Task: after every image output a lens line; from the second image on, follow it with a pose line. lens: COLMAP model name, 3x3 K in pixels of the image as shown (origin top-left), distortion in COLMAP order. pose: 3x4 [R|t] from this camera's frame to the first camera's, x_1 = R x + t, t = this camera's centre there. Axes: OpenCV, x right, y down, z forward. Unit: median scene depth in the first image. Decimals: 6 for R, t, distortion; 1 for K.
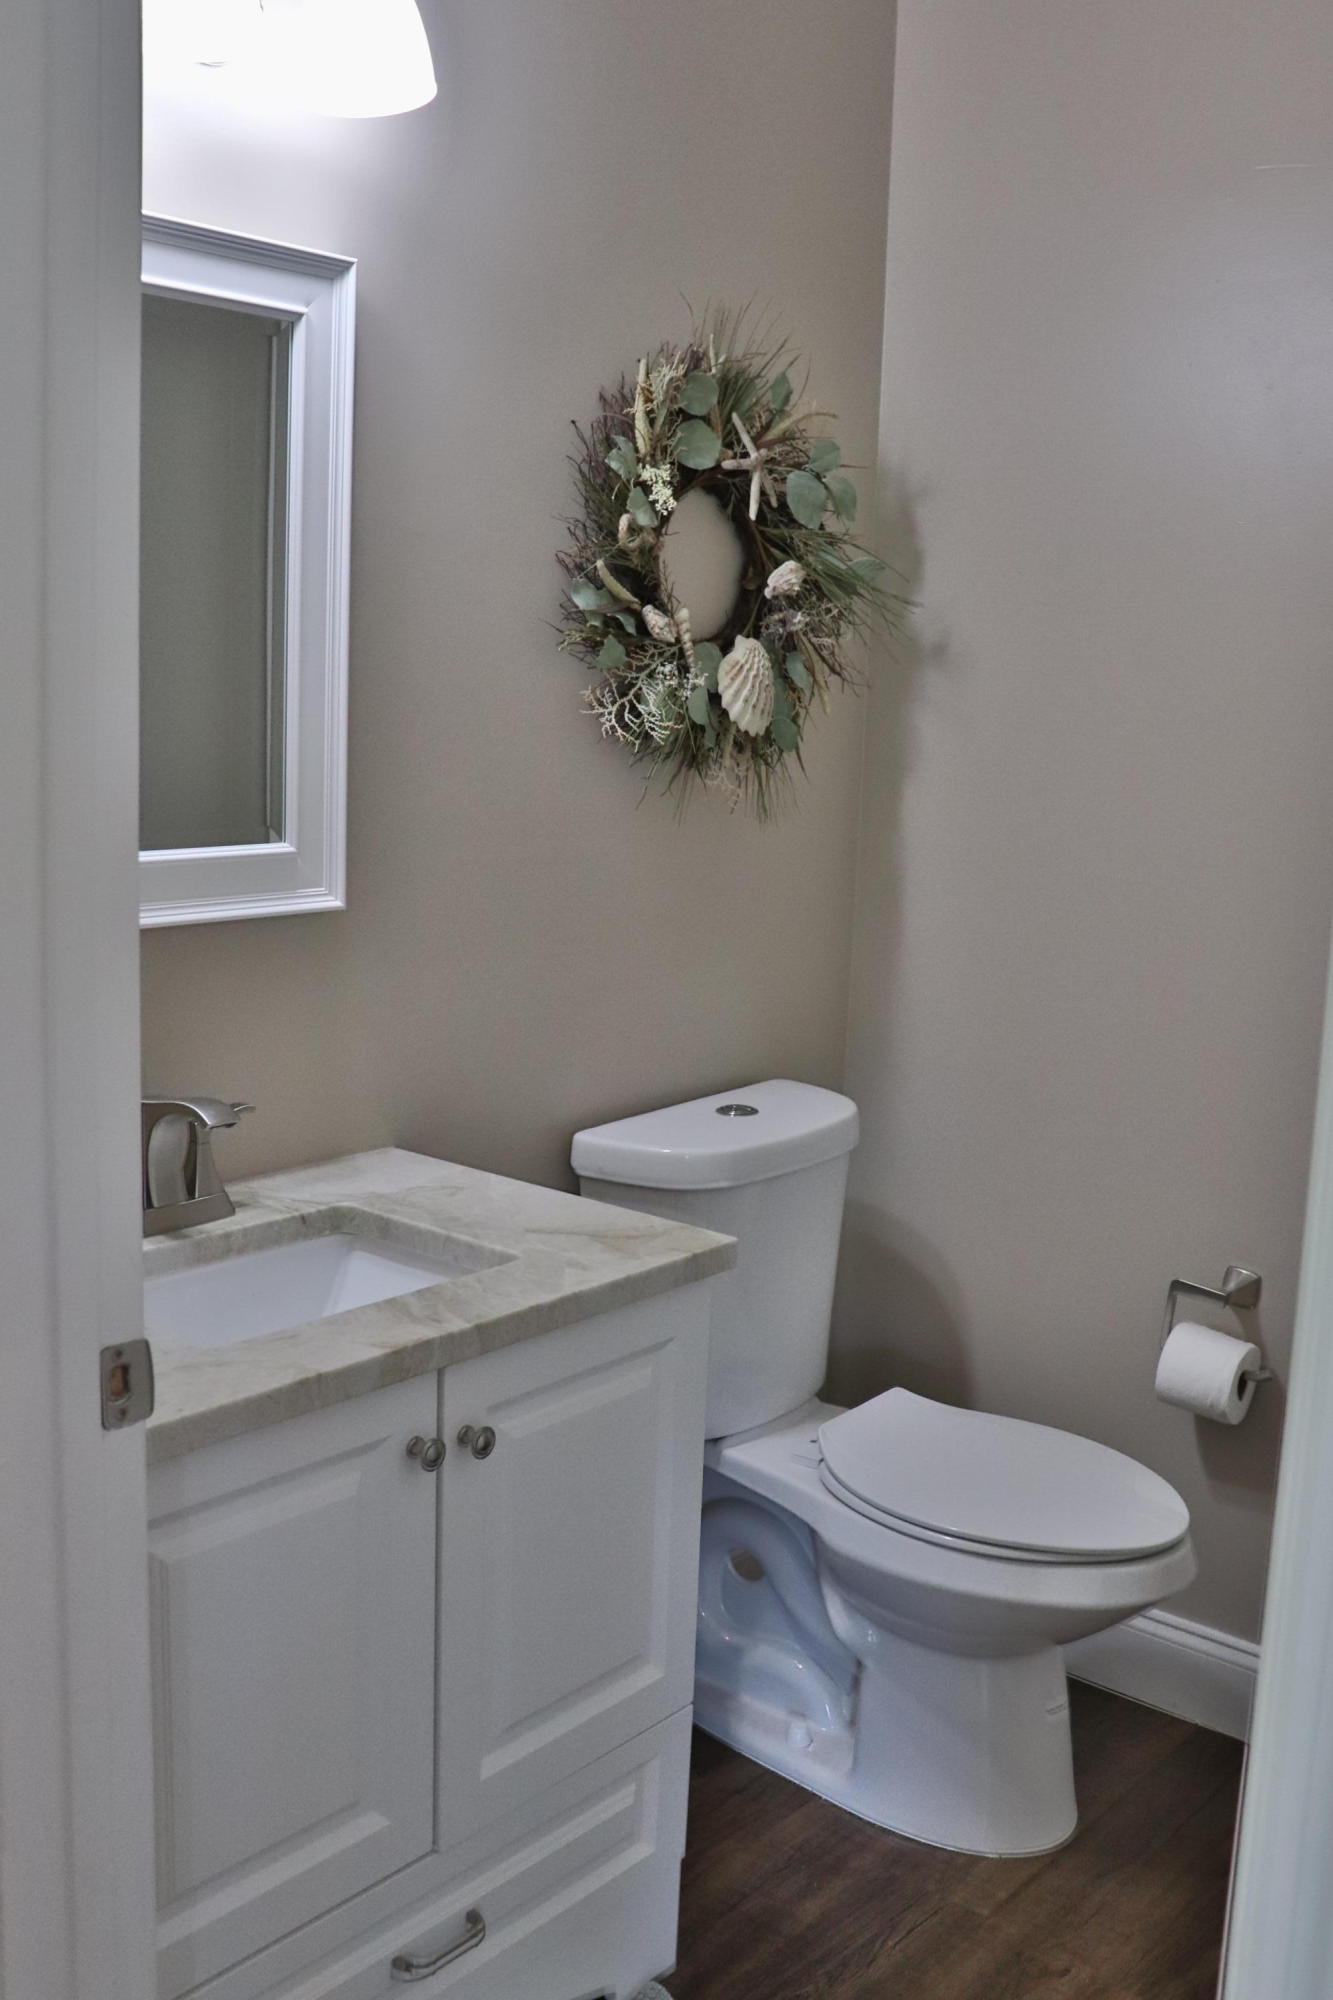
lens RADIAL K [[1947.8, 0, 666.5], [0, 1947.8, 1000.0], [0, 0, 1]] dist [-0.093232, -0.002744]
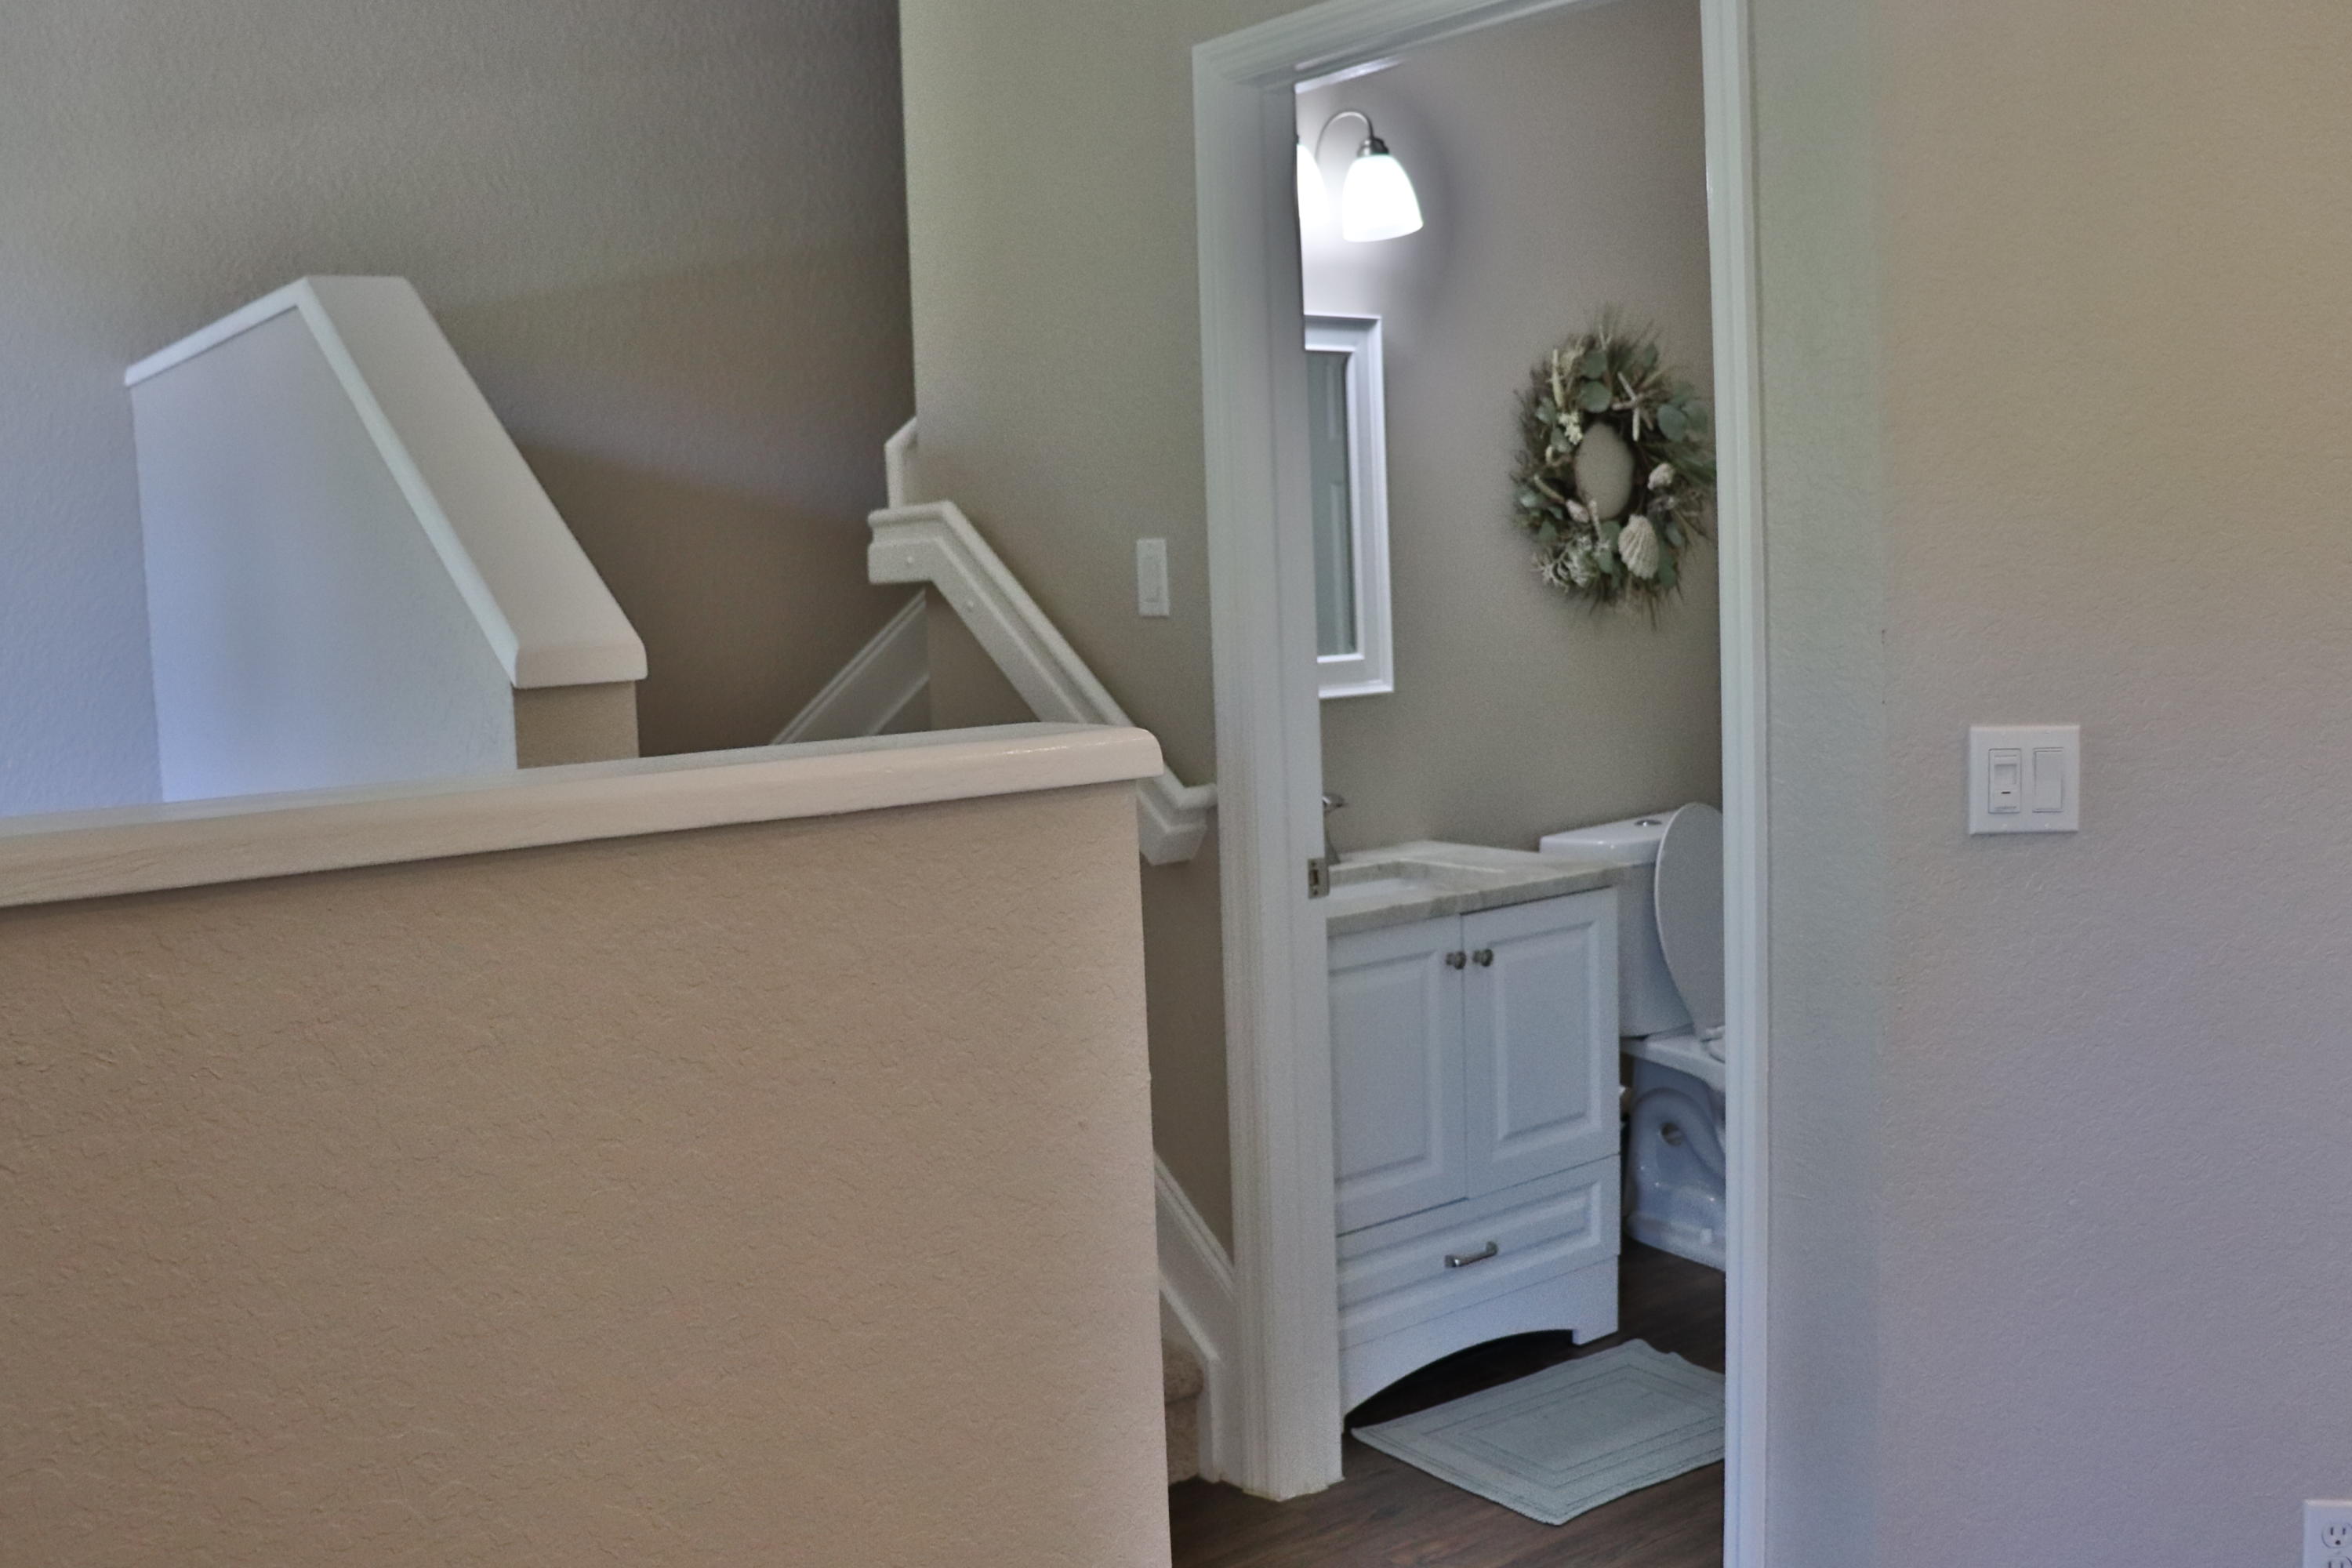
lens RADIAL K [[2184.4, 0, 1176.0], [0, 2184.4, 784.0], [0, 0, 1]] dist [-0.188976, 0.130747]
pose [[0.971378, -0.052397, -0.231687, 0.074783], [0.036959, 0.996828, -0.070482, 0.137650], [0.234645, 0.059902, 0.970234, -0.763142]]
